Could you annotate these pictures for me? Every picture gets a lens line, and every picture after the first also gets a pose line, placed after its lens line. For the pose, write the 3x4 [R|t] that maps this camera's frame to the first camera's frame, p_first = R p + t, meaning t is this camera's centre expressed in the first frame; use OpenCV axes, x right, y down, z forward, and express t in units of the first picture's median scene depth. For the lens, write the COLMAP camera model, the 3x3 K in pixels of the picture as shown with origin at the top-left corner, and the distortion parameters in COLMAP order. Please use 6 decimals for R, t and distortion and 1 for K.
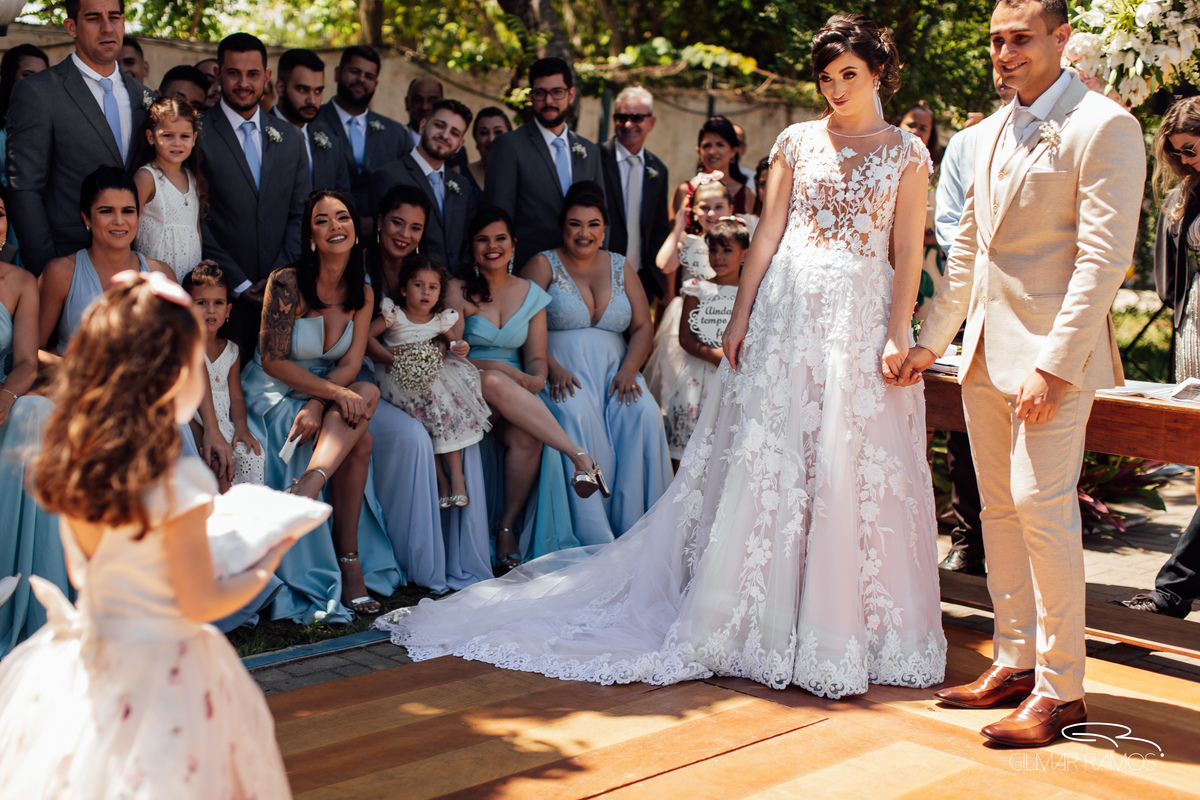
lens RADIAL K [[1699.4, 0, 613.3], [0, 1699.4, 359.5], [0, 0, 1]] dist [0.072709, -0.070672]
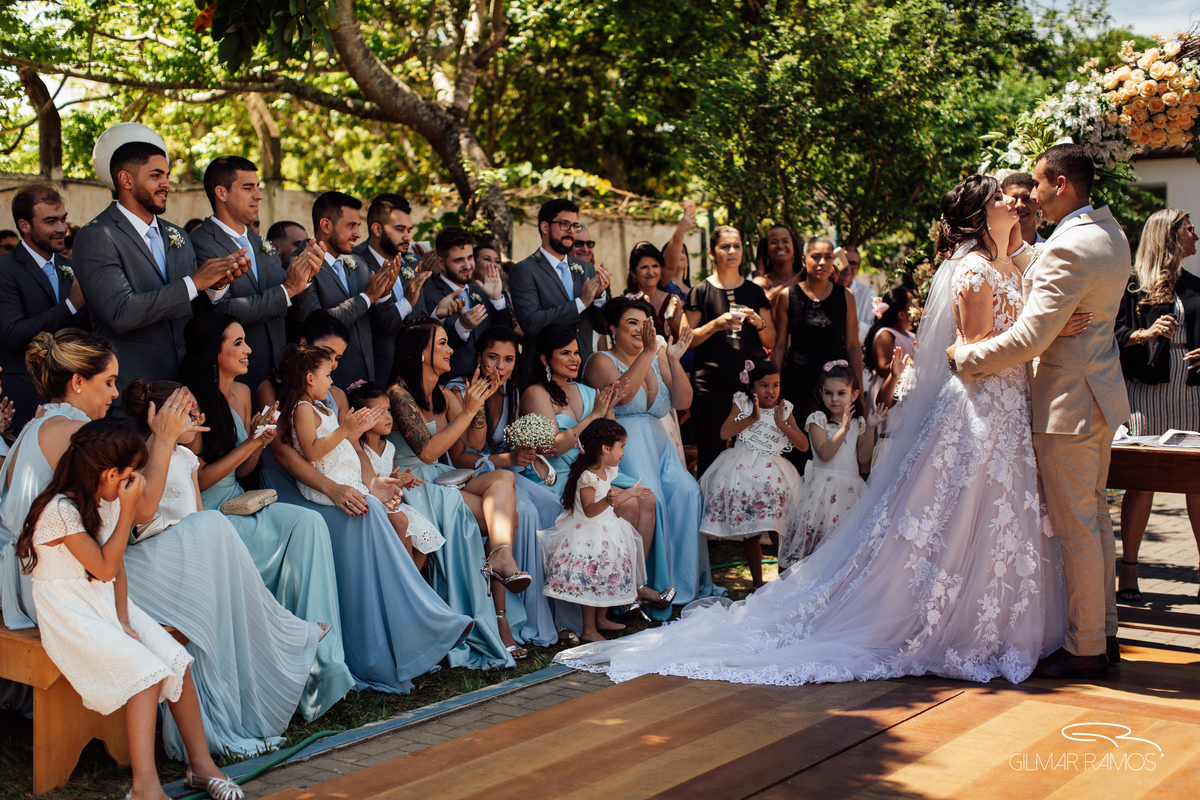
lens RADIAL K [[1699.4, 0, 613.3], [0, 1699.4, 359.5], [0, 0, 1]] dist [0.072709, -0.070672]
pose [[0.986060, -0.045582, 0.160024, -0.224106], [0.055117, 0.996927, -0.055661, 0.005940], [-0.156995, 0.063705, 0.985543, -0.201244]]
